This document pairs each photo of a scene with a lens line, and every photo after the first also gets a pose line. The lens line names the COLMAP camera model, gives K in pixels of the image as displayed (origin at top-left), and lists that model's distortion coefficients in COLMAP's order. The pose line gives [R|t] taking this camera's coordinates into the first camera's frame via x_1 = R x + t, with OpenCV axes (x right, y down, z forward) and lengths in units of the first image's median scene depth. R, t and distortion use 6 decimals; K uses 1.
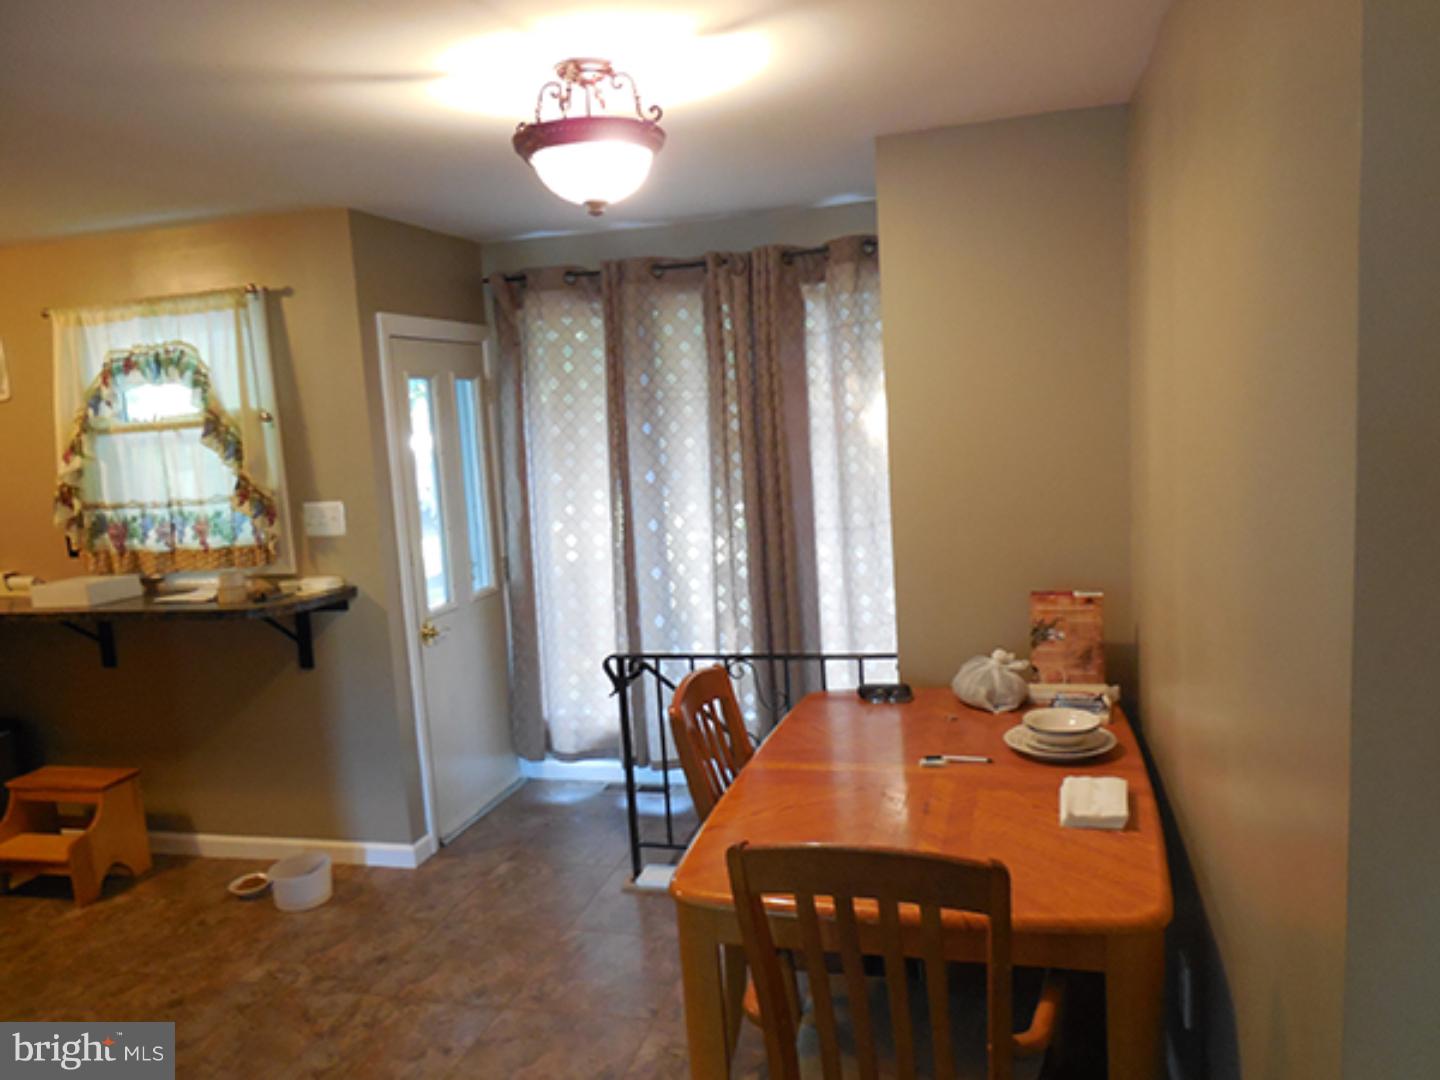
lens RADIAL K [[1080.0, 0, 720.0], [0, 1080.0, 540.0], [0, 0, 1]] dist [-0.008716, -0.000111]
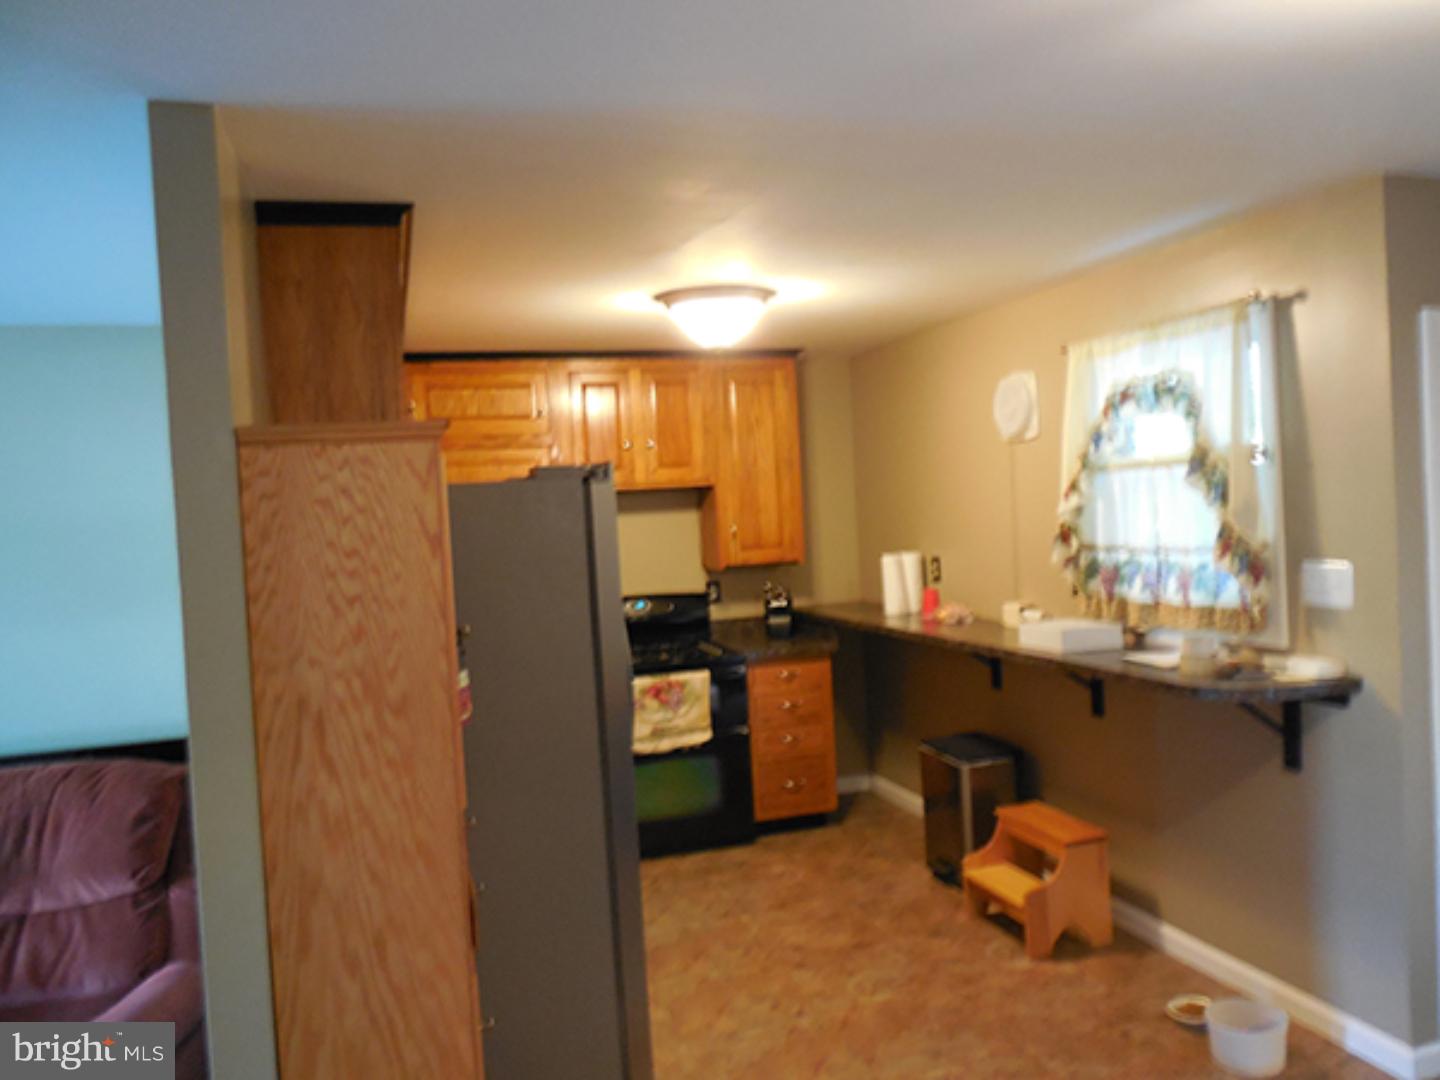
lens RADIAL K [[1080.0, 0, 720.0], [0, 1080.0, 540.0], [0, 0, 1]] dist [-0.008716, -0.000111]
pose [[0.534523, 0.061885, -0.842885, 0.048470], [-0.080796, 0.996489, 0.021925, -0.032540], [0.841283, 0.056382, 0.537647, 0.217182]]
